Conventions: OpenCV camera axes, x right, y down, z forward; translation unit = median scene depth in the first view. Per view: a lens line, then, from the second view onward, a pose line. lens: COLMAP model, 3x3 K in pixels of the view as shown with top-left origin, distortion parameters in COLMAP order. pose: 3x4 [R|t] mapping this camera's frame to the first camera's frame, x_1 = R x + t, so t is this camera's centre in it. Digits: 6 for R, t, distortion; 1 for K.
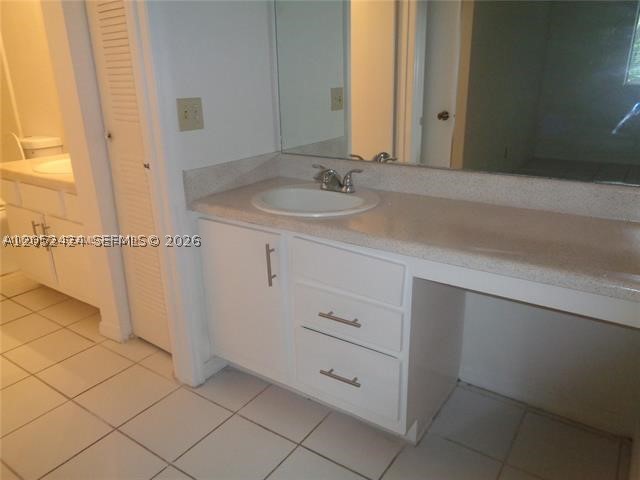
lens RADIAL K [[475.5, 0, 316.7], [0, 475.5, 238.4], [0, 0, 1]] dist [0.005157, -0.006332]
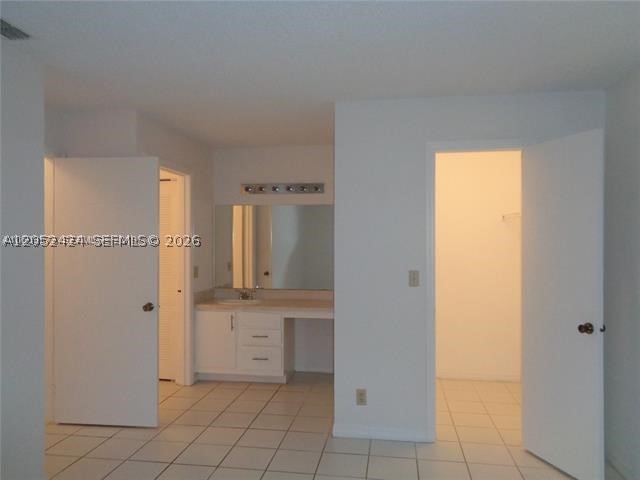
lens RADIAL K [[475.5, 0, 319.5], [0, 475.5, 240.4], [0, 0, 1]] dist [0.005157, -0.006332]
pose [[0.886215, 0.032598, 0.462125, -0.810367], [0.119275, 0.947839, -0.295592, 0.411564], [-0.447656, 0.317078, 0.836101, -1.480837]]
